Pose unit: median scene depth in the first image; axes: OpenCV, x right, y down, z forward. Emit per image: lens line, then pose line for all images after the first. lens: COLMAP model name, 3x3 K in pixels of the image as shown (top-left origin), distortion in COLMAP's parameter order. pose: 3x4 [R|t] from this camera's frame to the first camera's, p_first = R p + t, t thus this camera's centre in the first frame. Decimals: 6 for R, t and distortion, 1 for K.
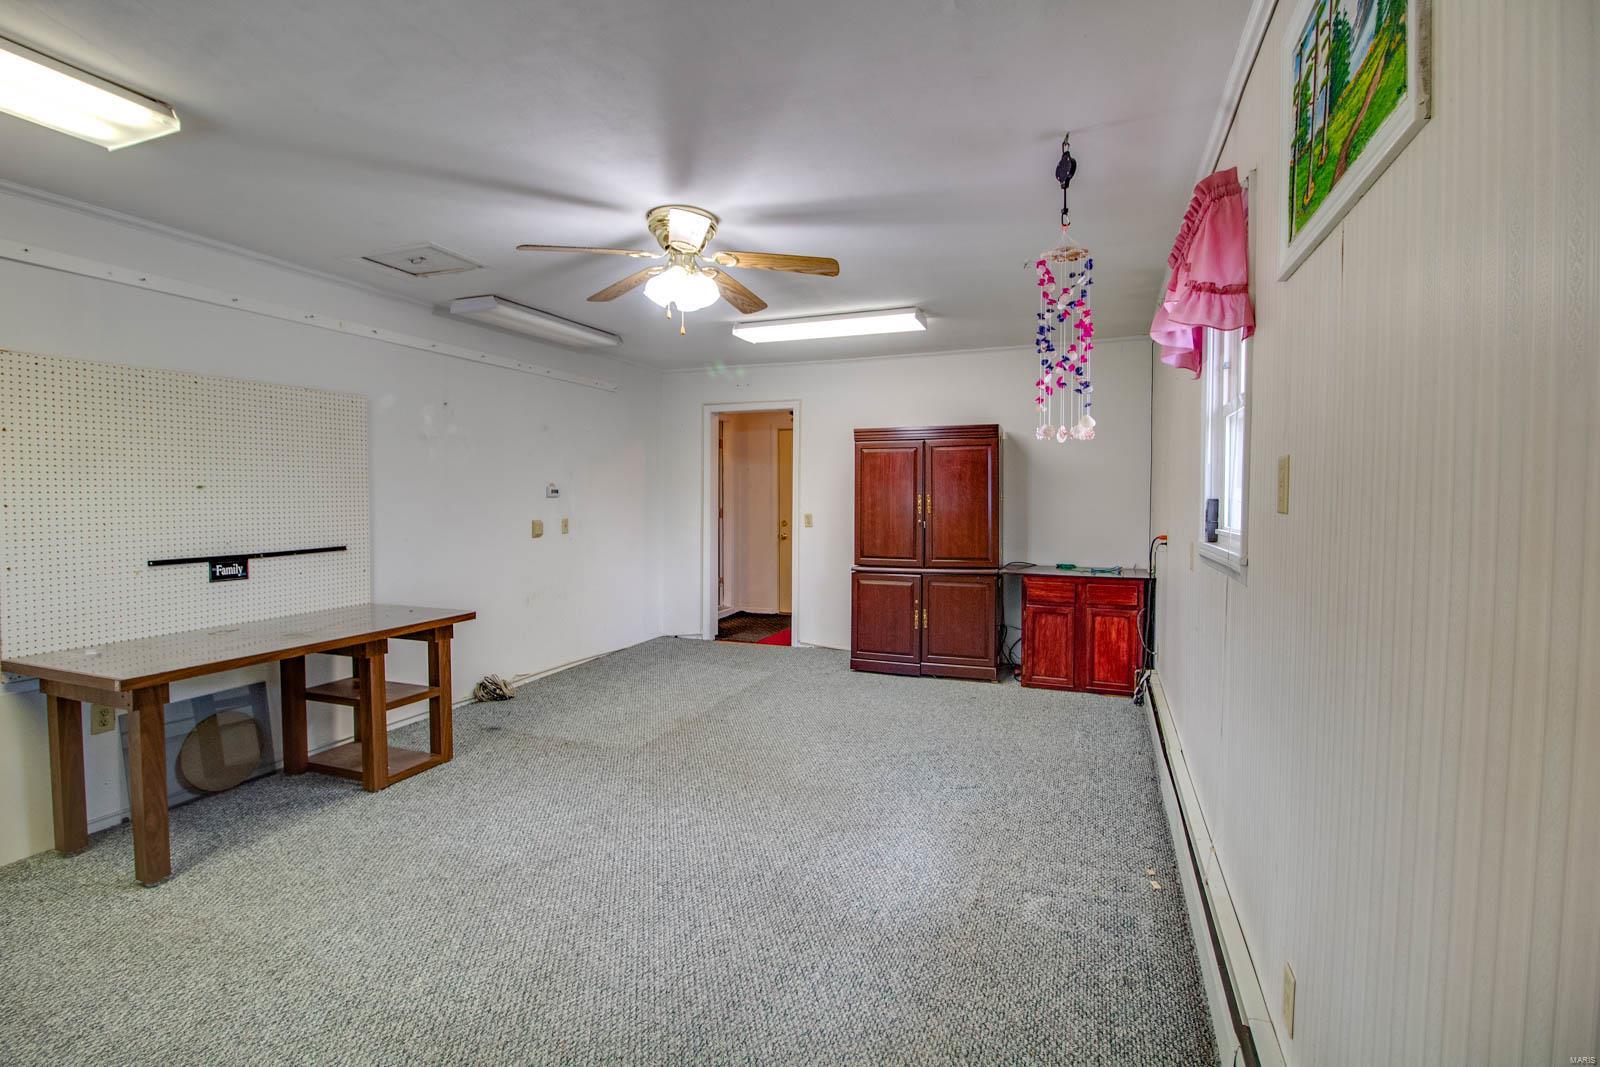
lens RADIAL K [[750.1, 0, 799.8], [0, 750.1, 507.2], [0, 0, 1]] dist [-0.002964, -0.000506]
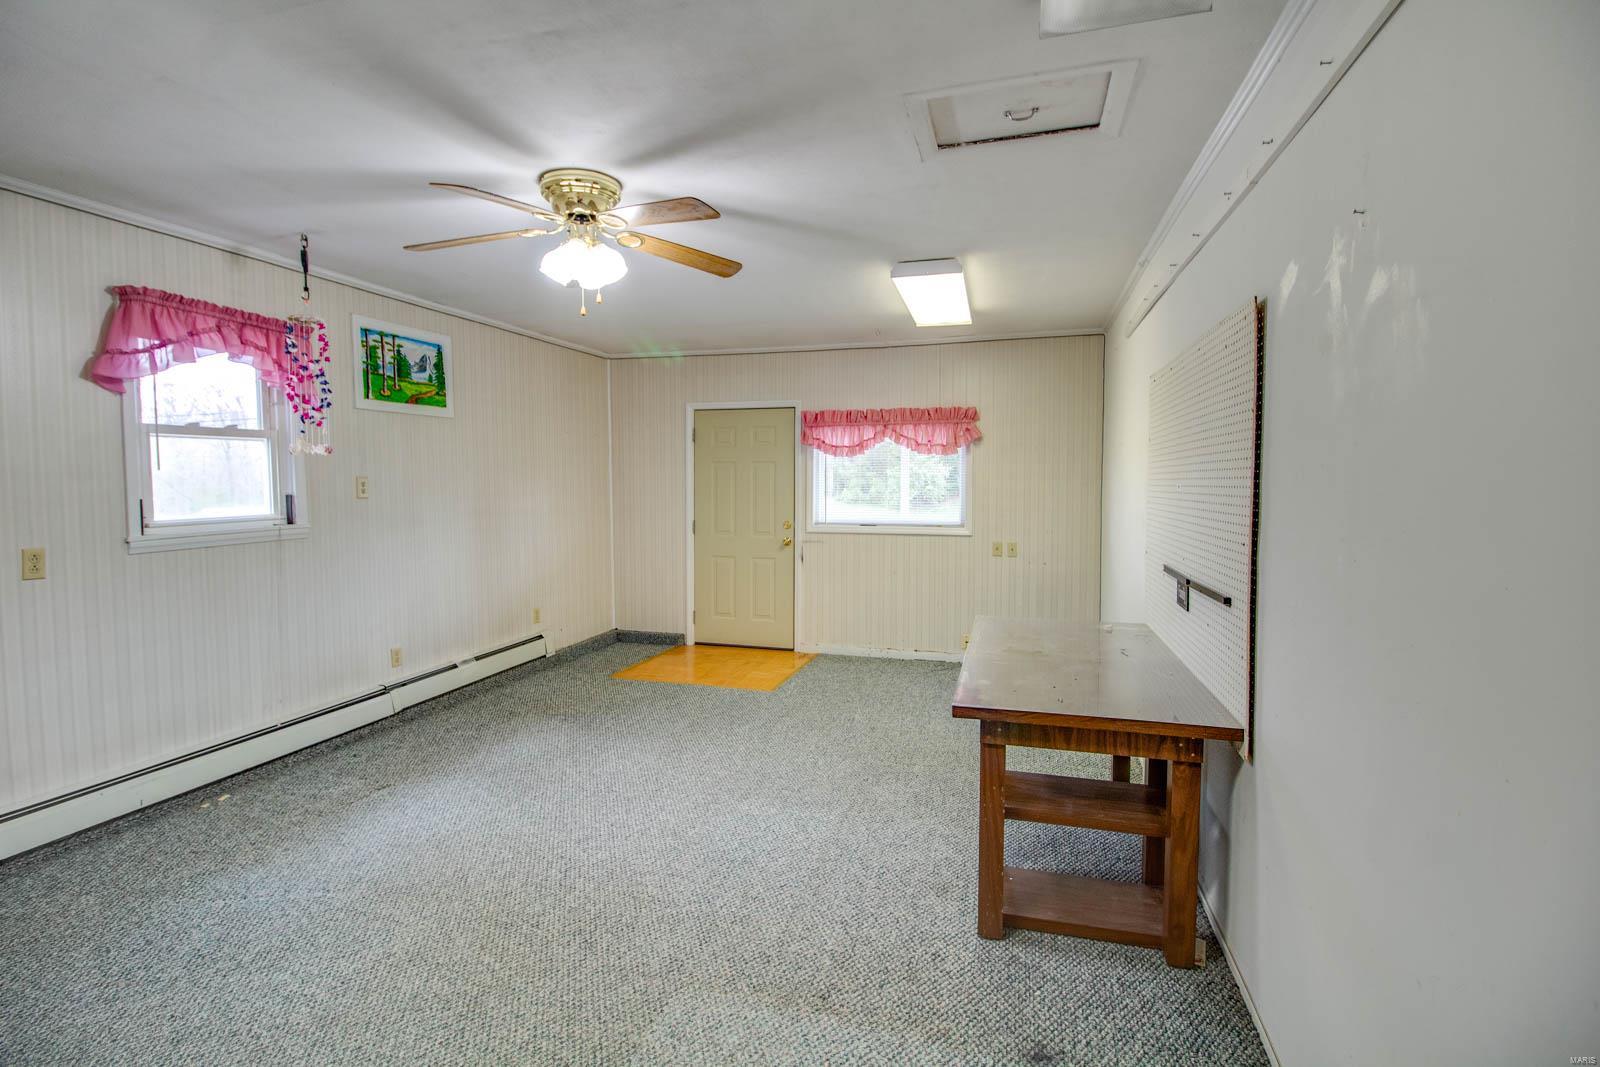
lens RADIAL K [[750.1, 0, 799.8], [0, 750.1, 507.2], [0, 0, 1]] dist [-0.002964, -0.000506]
pose [[-0.995890, 0.007497, -0.090257, -0.339756], [0.002452, 0.998435, 0.055877, -0.056021], [0.090535, 0.055426, -0.994350, 1.986844]]
